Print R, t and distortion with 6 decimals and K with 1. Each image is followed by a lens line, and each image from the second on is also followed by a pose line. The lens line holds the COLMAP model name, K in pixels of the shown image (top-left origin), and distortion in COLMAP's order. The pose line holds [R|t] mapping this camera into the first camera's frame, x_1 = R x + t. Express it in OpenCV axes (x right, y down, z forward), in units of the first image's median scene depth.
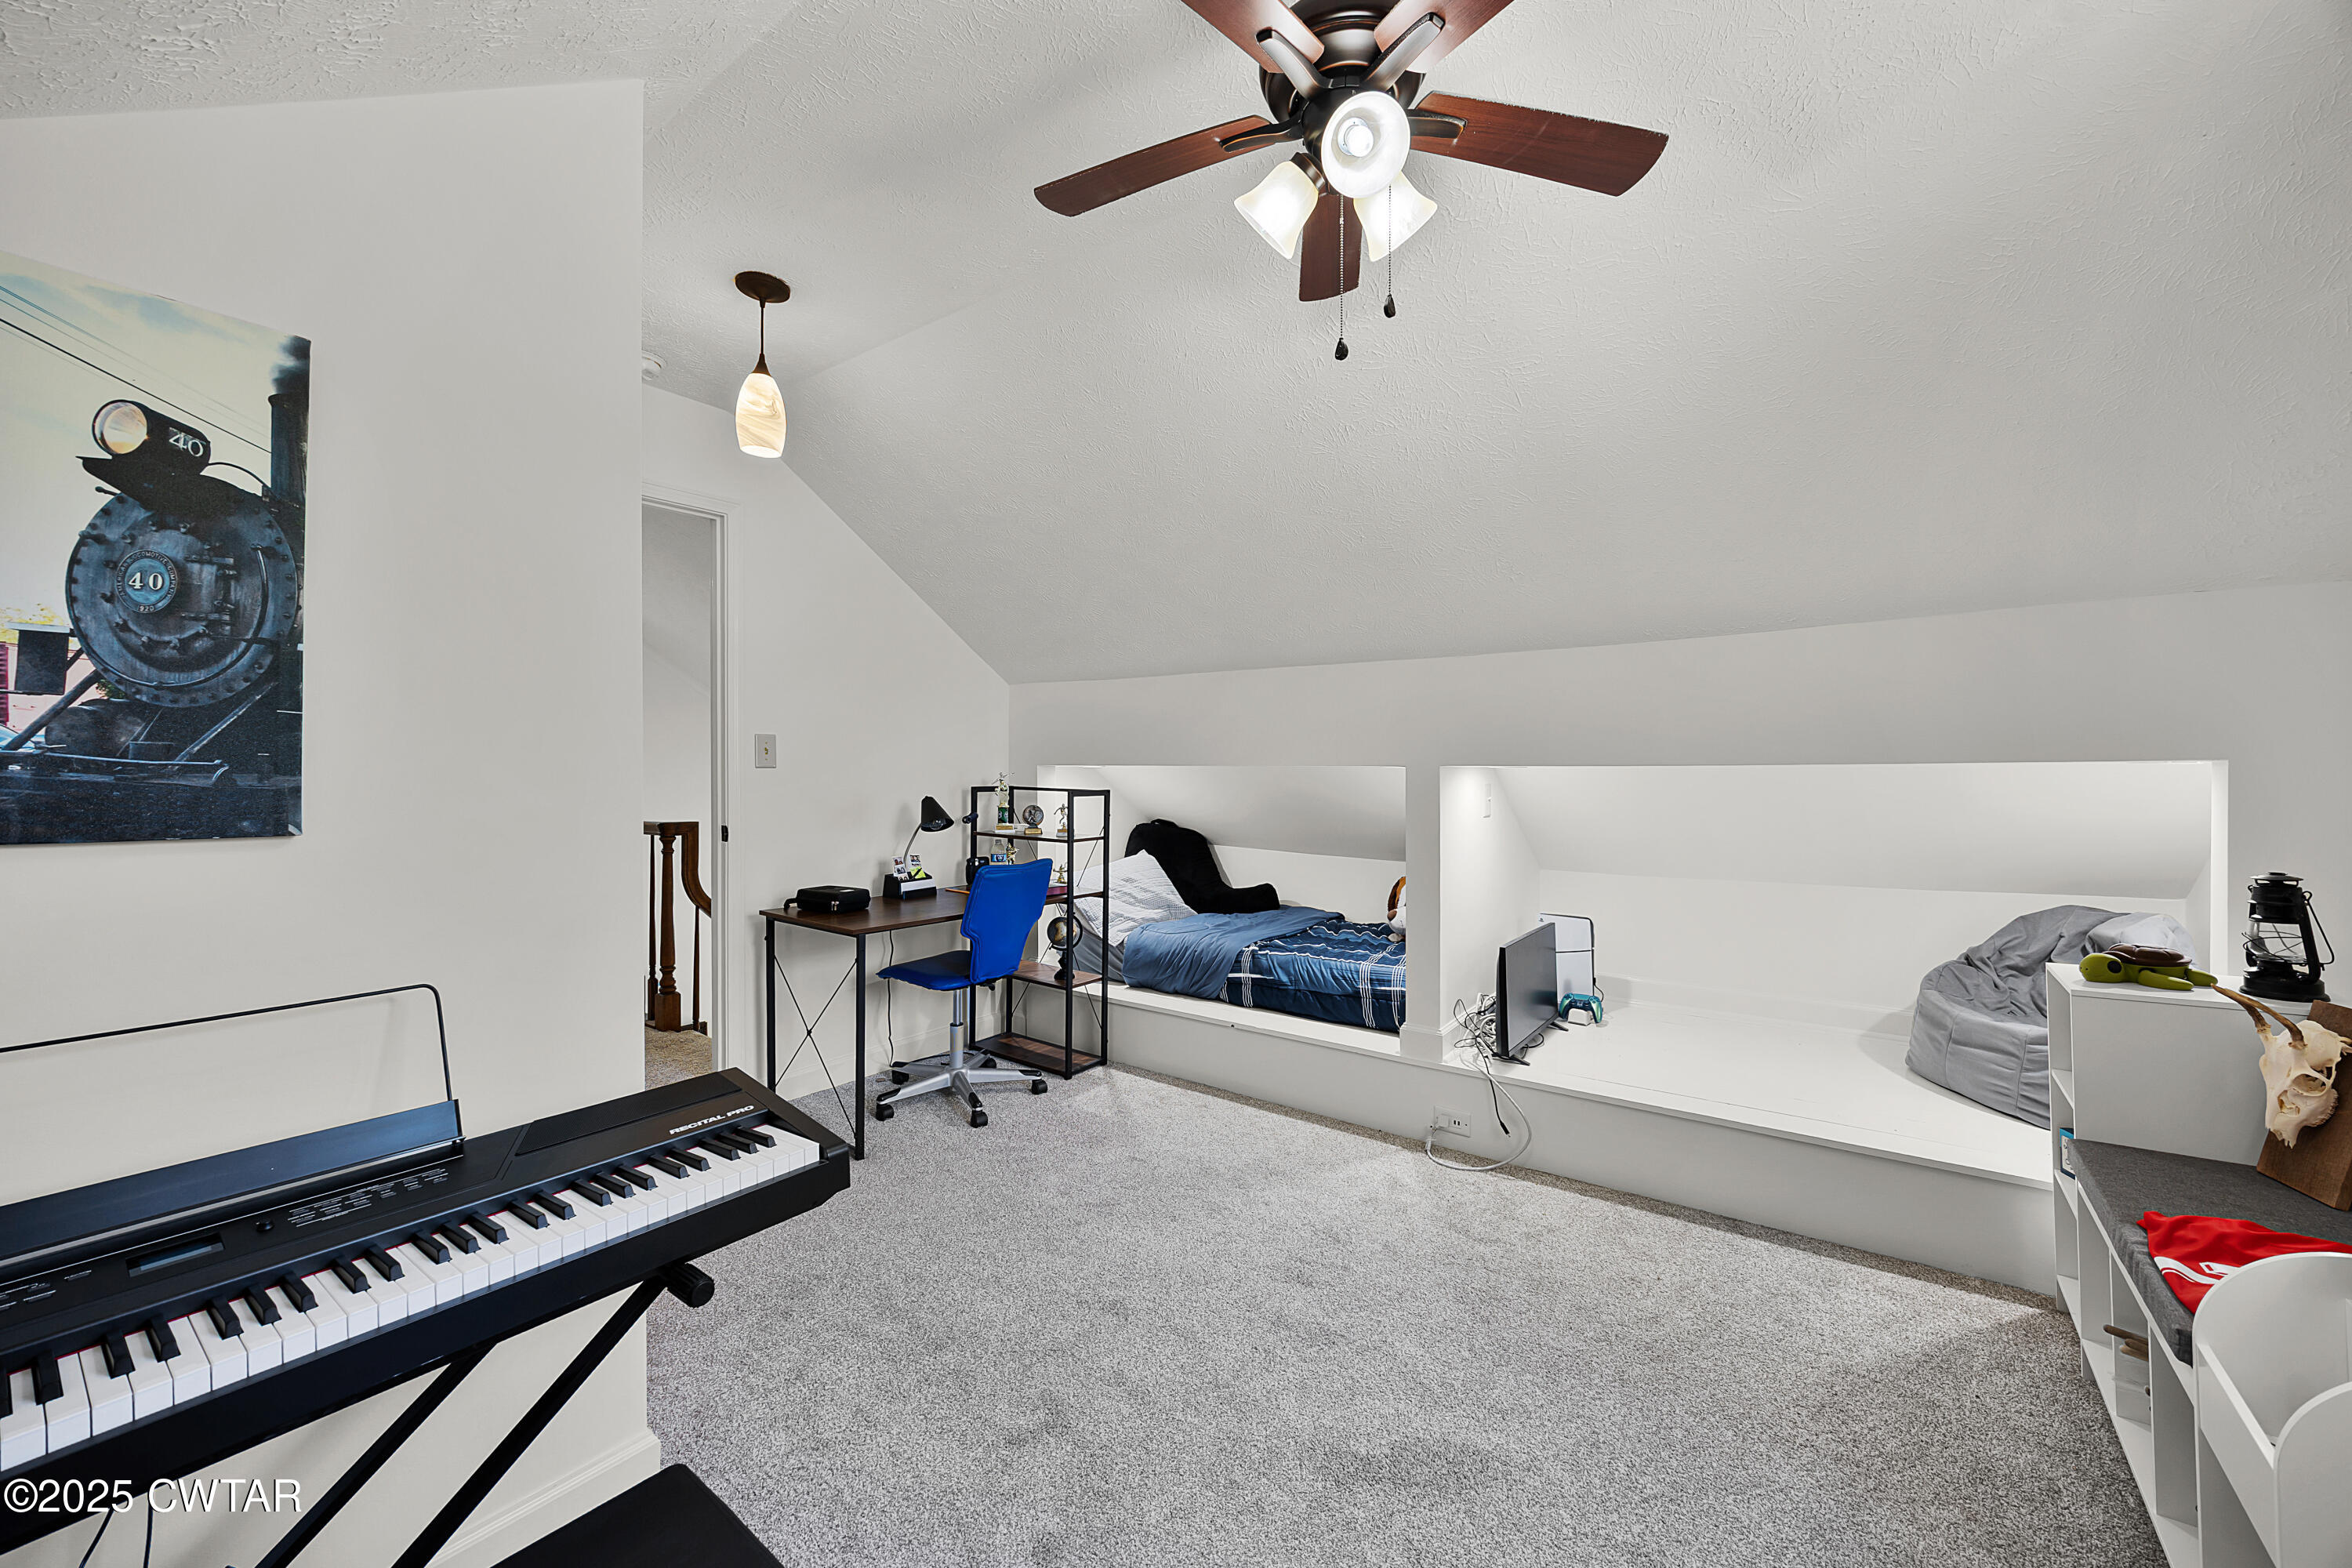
lens RADIAL K [[896.2, 0, 1179.9], [0, 896.2, 767.6], [0, 0, 1]] dist [-0.005828, 0.000104]
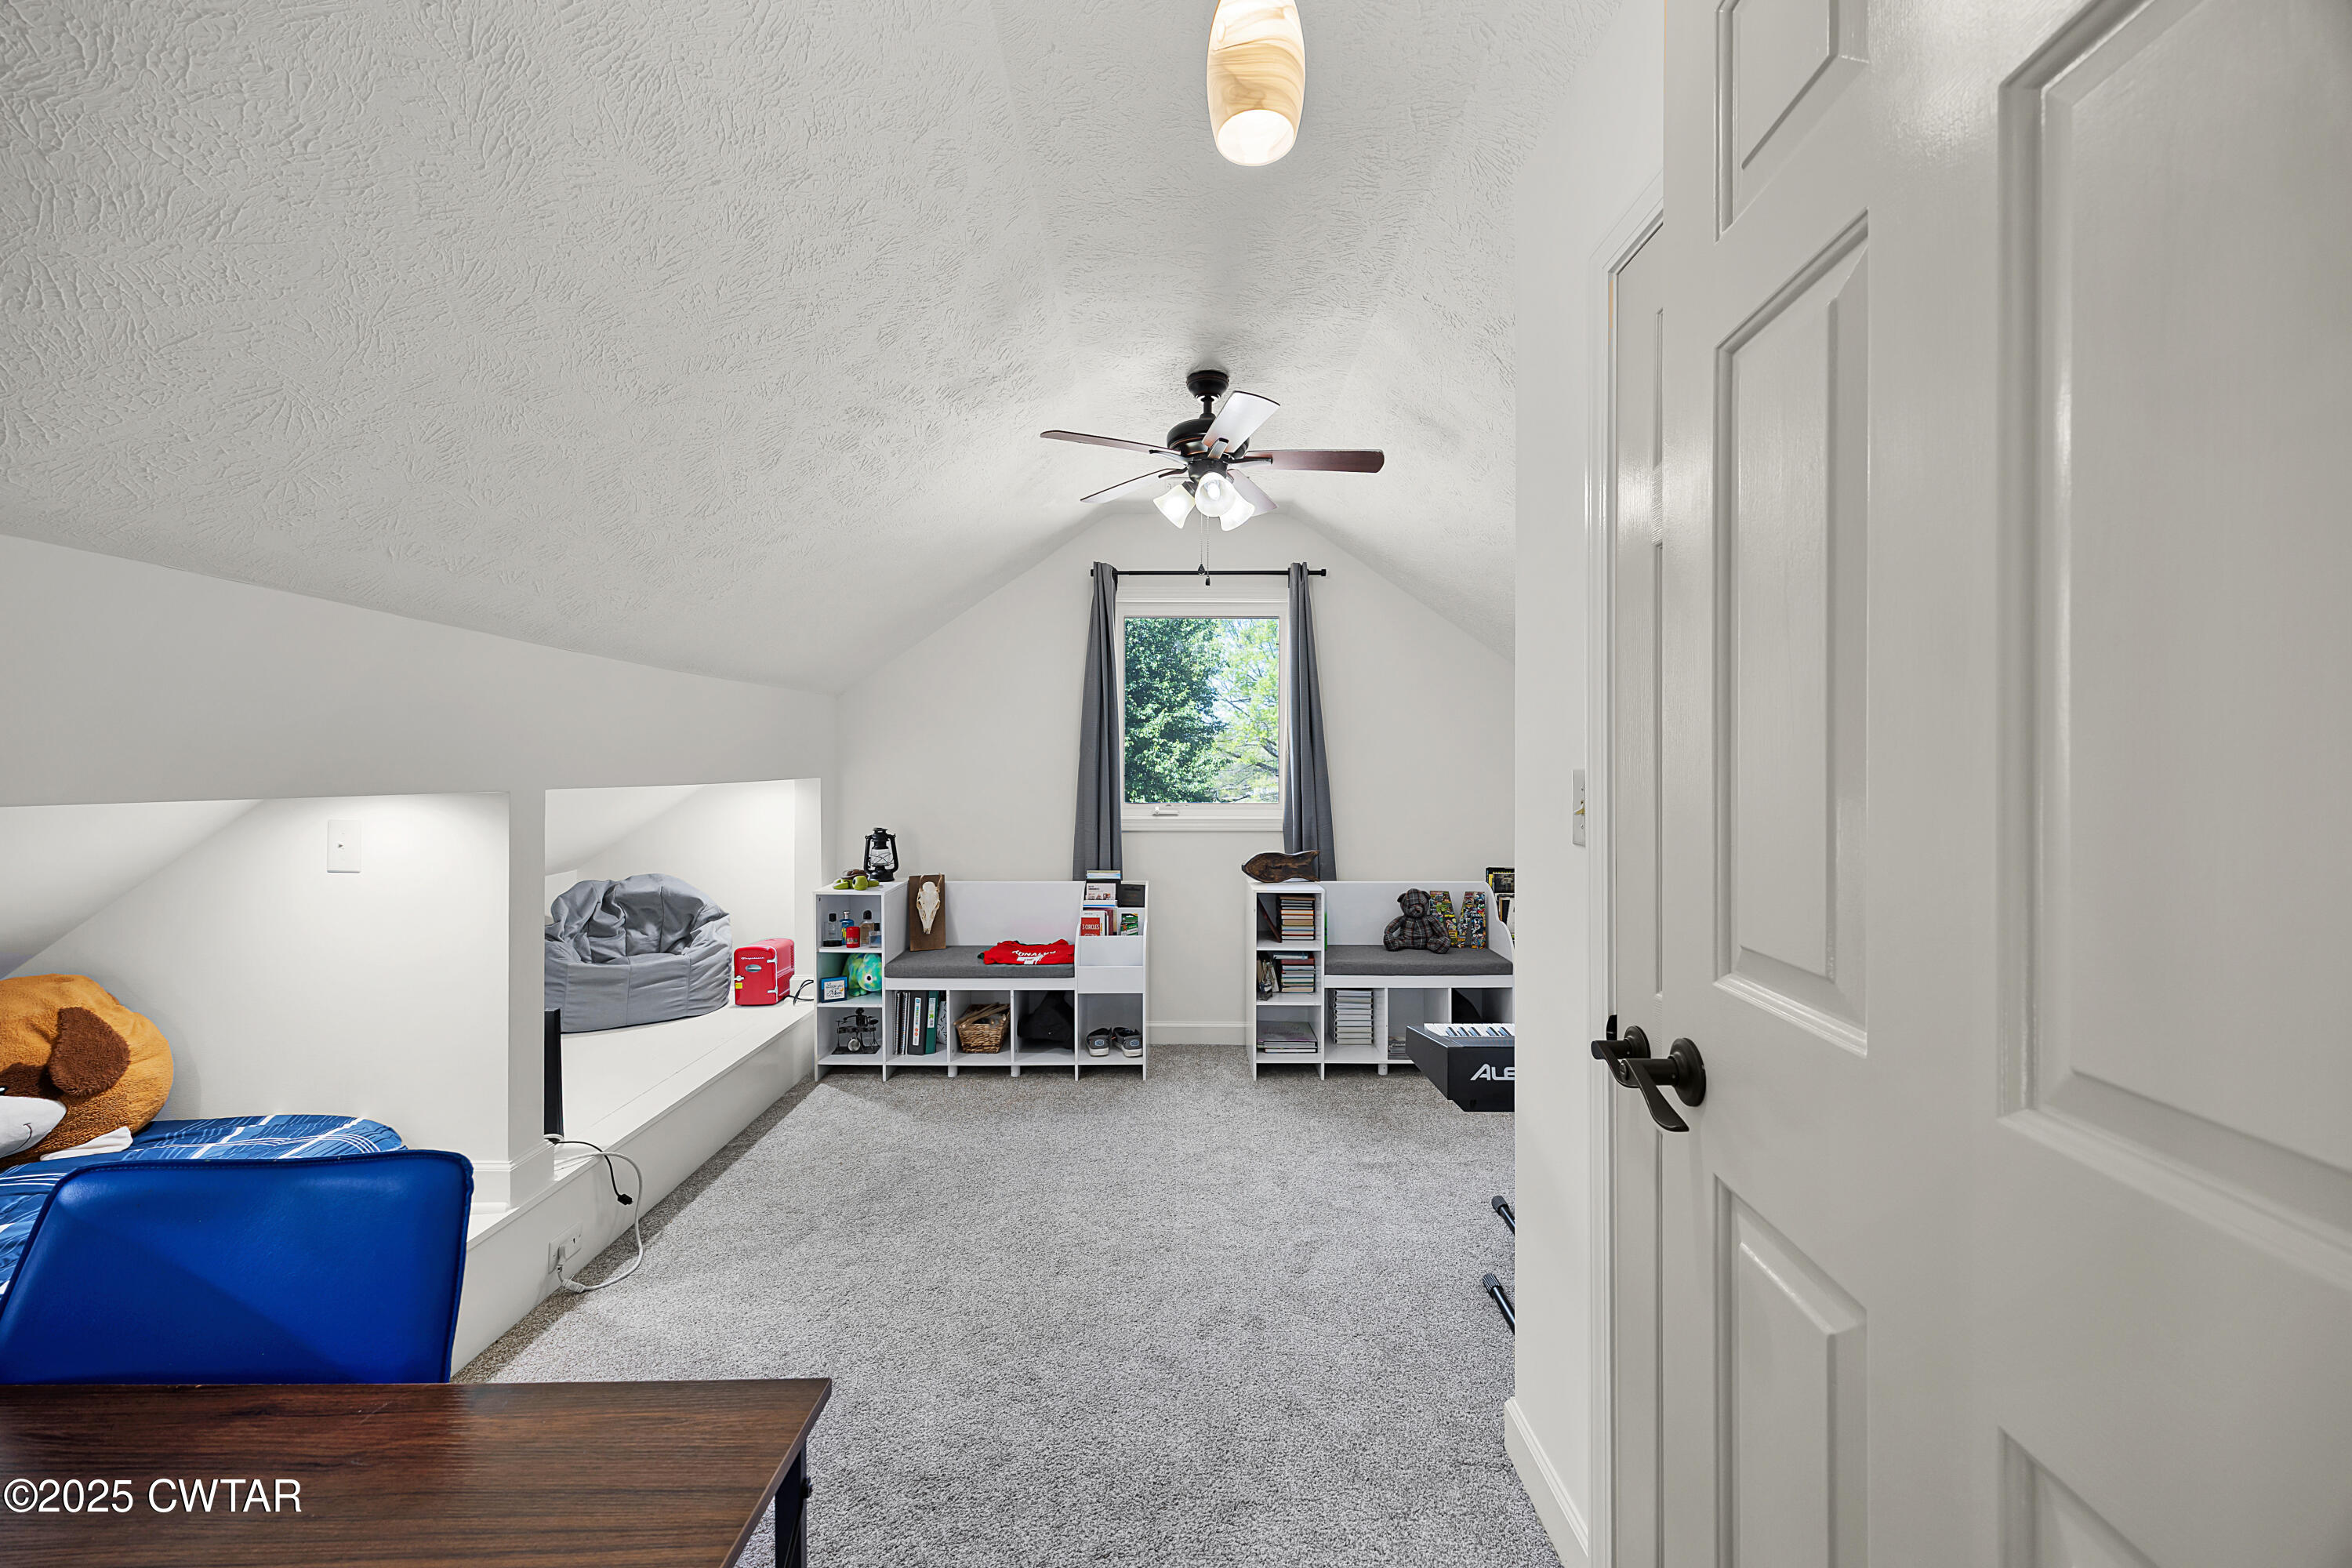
lens RADIAL K [[896.2, 0, 1177.4], [0, 896.2, 778.0], [0, 0, 1]] dist [-0.005828, 0.000104]
pose [[-0.598835, 0.000509, 0.800872, -0.783704], [0.005408, 0.999980, 0.003408, -0.006053], [-0.800854, 0.006372, -0.598826, 1.303587]]
